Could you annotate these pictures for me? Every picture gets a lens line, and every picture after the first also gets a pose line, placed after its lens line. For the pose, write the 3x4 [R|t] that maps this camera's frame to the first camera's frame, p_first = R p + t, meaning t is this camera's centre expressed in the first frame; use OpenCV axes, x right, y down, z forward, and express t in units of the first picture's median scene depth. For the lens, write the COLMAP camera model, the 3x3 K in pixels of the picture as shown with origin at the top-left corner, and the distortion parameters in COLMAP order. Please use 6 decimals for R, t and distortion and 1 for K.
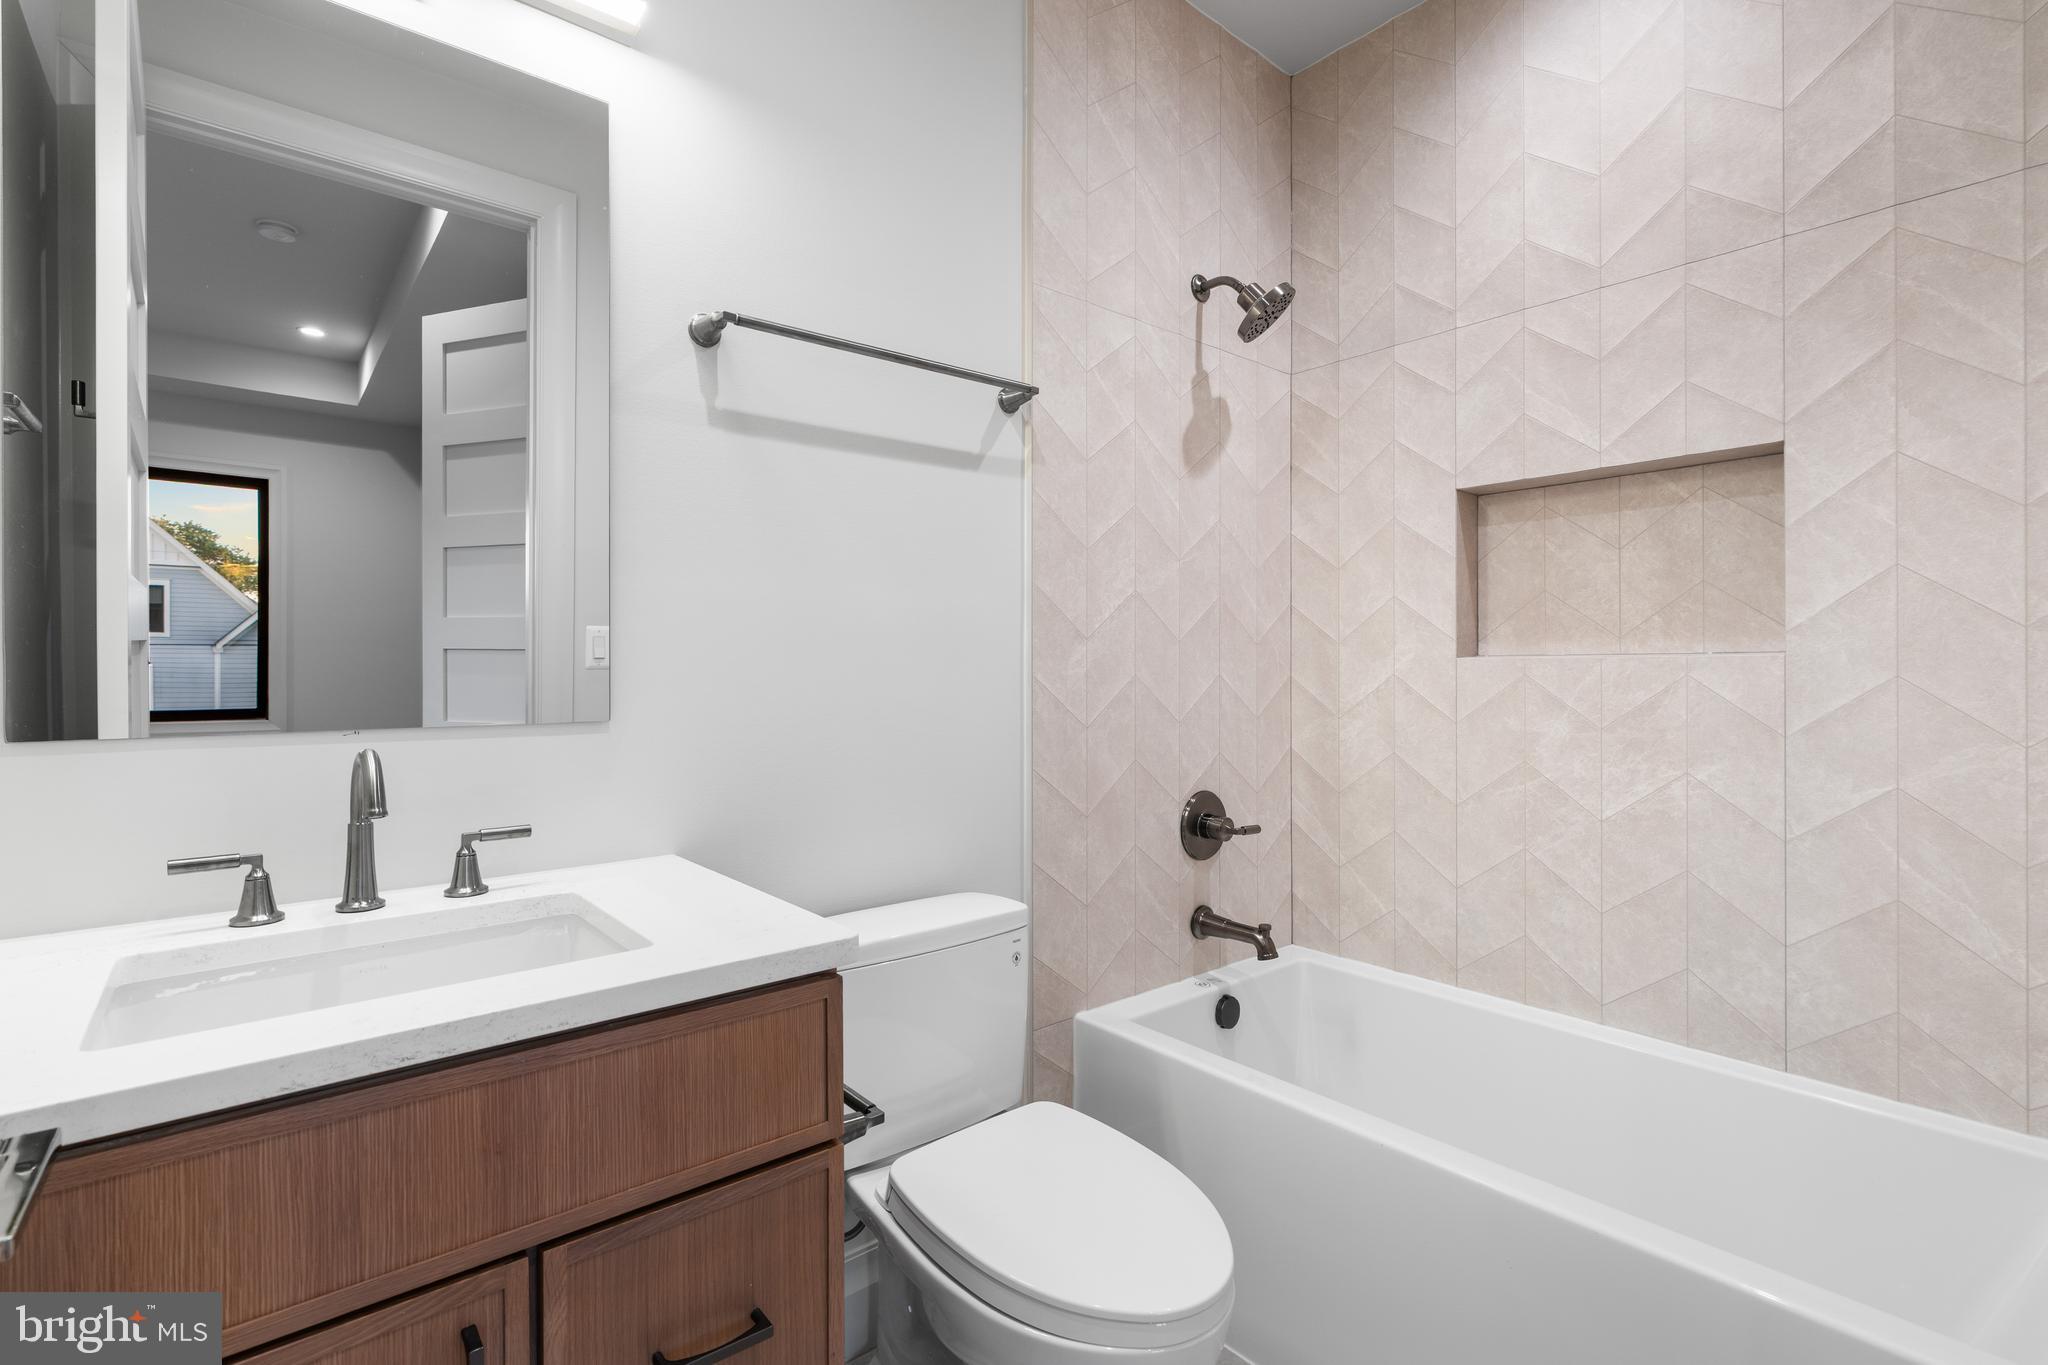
lens RADIAL K [[929.5, 0, 1029.1], [0, 929.5, 675.9], [0, 0, 1]] dist [-0.007415, 0.002770]
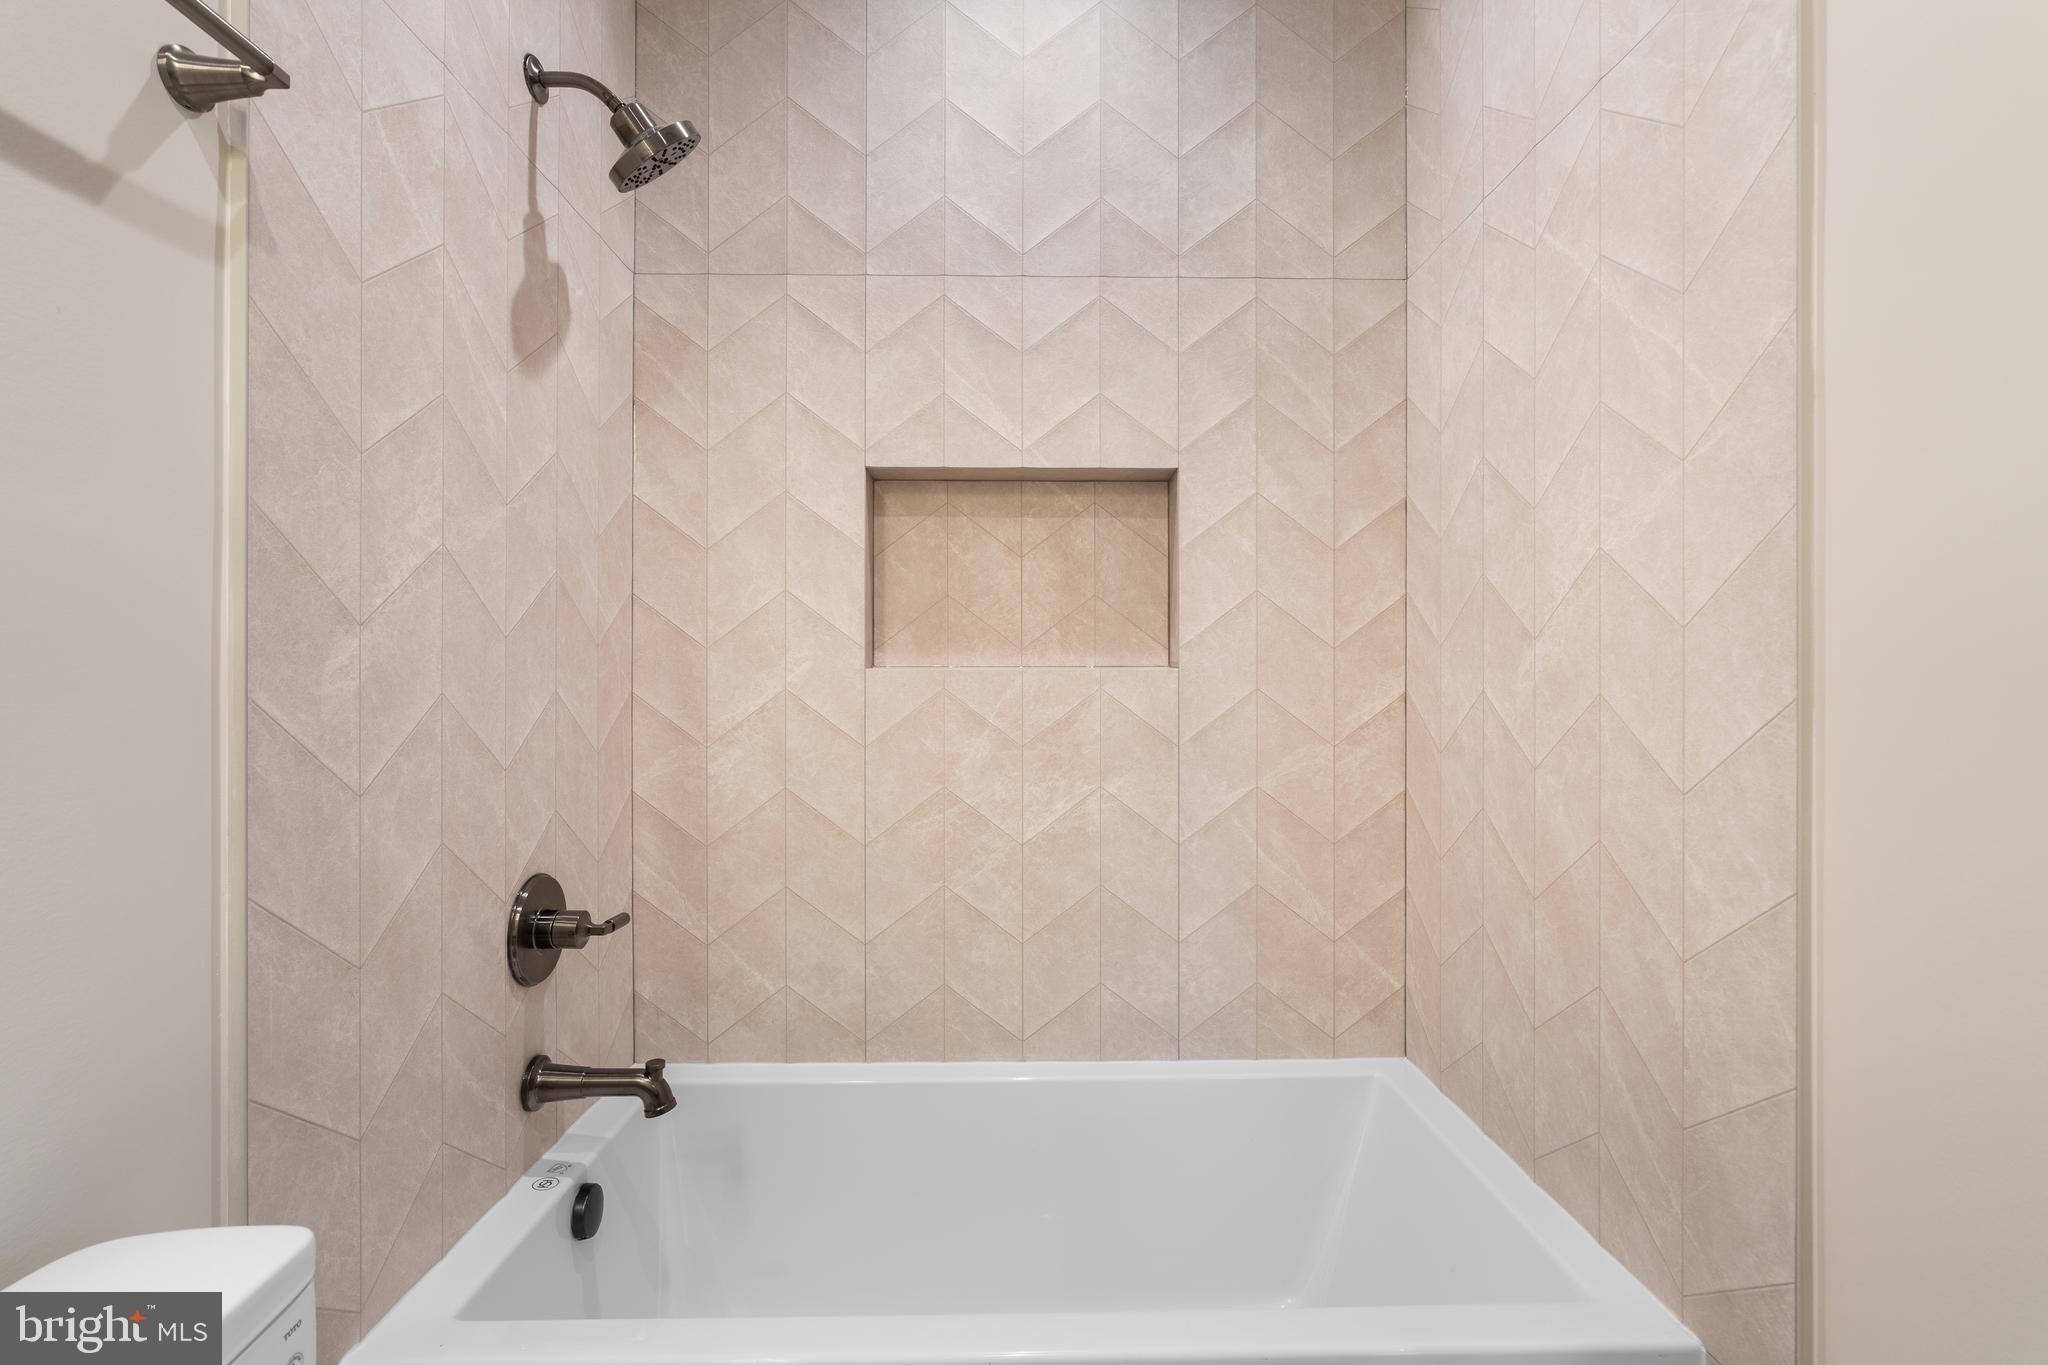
lens RADIAL K [[929.2, 0, 1024.7], [0, 929.2, 681.2], [0, 0, 1]] dist [-0.006309, 0.001036]
pose [[0.632229, 0.000070, 0.774781, -0.101882], [0.004519, 0.999983, -0.003778, -0.004667], [-0.774768, 0.005889, 0.632218, 0.379495]]
